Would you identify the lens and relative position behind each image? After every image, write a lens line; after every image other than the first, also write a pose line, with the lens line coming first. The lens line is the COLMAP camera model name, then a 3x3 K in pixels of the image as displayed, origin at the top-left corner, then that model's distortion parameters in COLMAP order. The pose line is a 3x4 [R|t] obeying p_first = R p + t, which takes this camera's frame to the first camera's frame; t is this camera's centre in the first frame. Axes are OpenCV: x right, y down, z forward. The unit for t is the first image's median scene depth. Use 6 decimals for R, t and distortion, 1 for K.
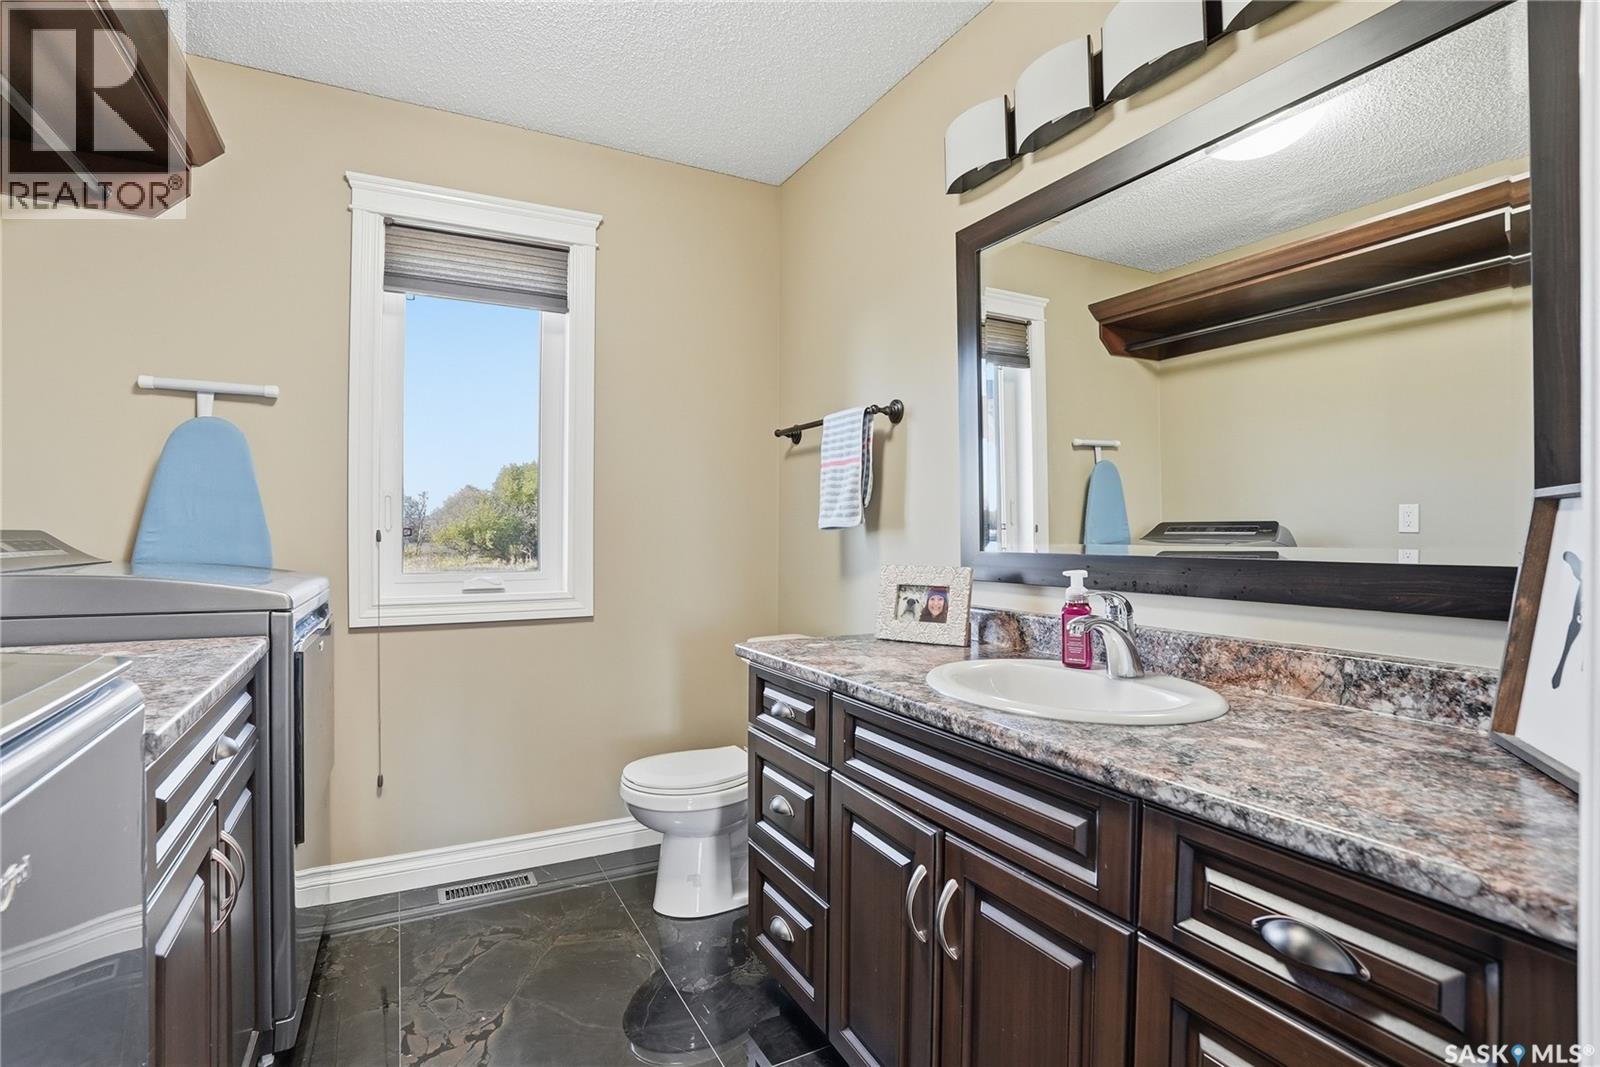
lens RADIAL K [[774.9, 0, 805.9], [0, 774.9, 531.2], [0, 0, 1]] dist [-0.019030, 0.005169]
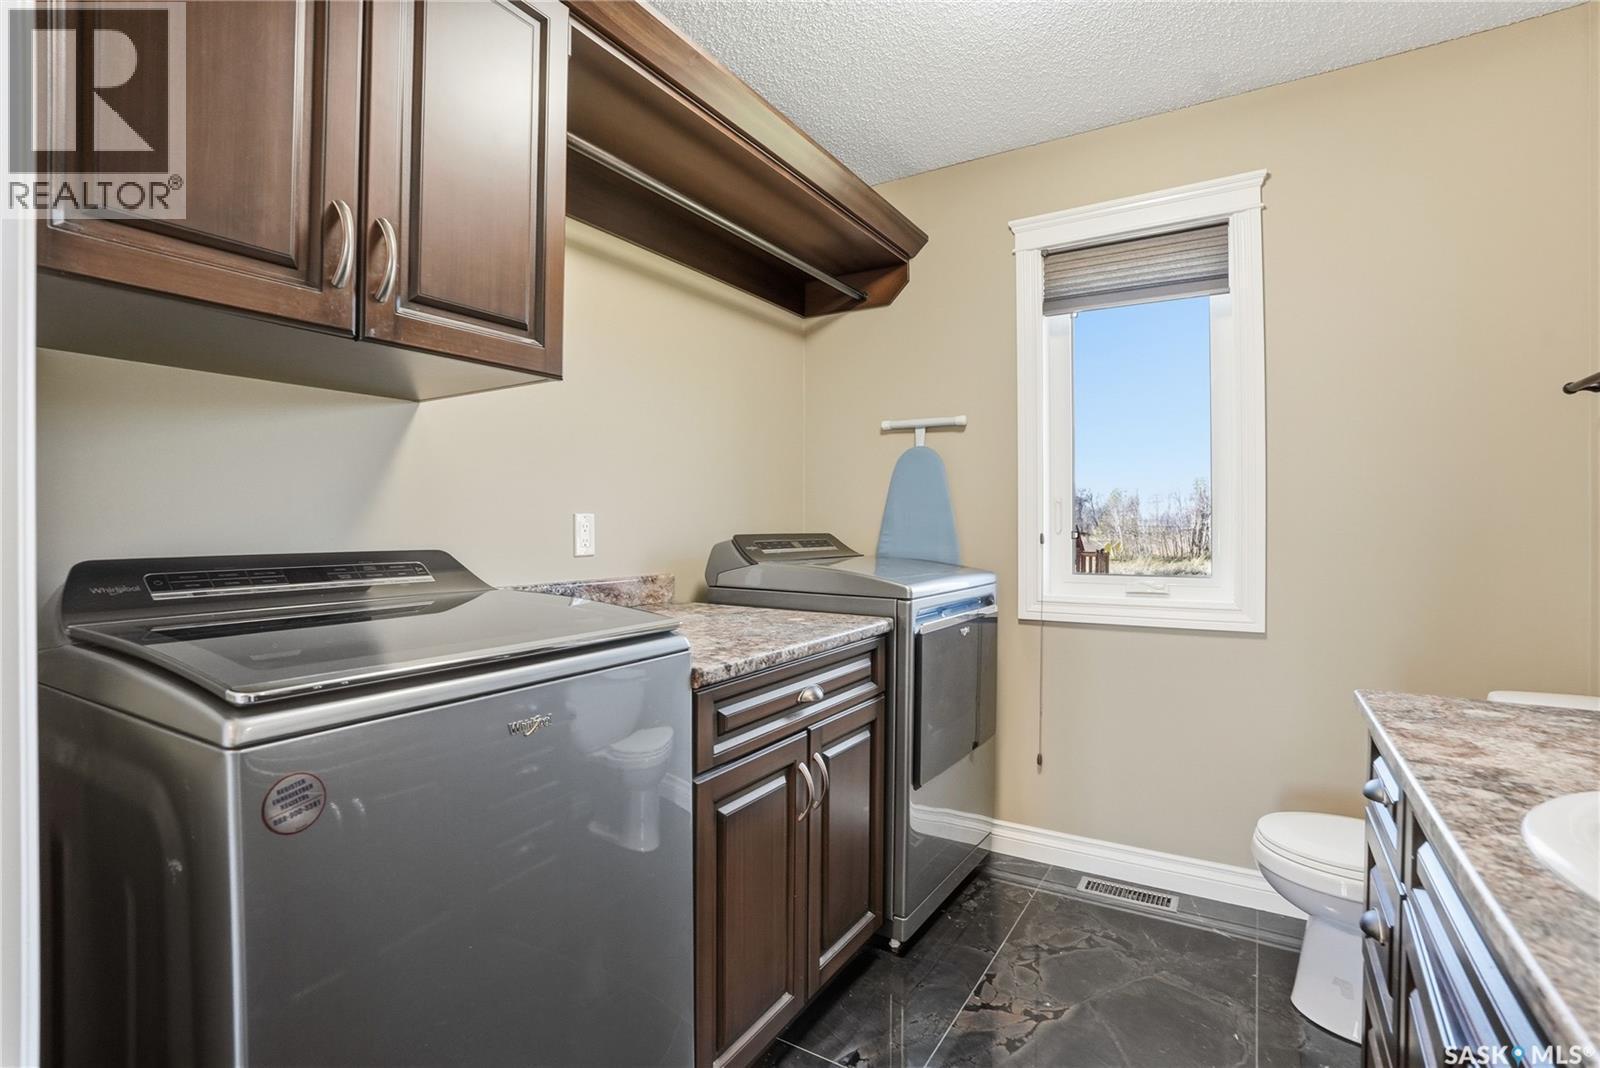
lens RADIAL K [[774.9, 0, 807.0], [0, 774.9, 530.9], [0, 0, 1]] dist [-0.019030, 0.005169]
pose [[0.527892, 0.001565, -0.849310, 0.219865], [-0.003359, 0.999994, -0.000245, -0.003460], [0.849305, 0.002982, 0.527894, 0.129077]]
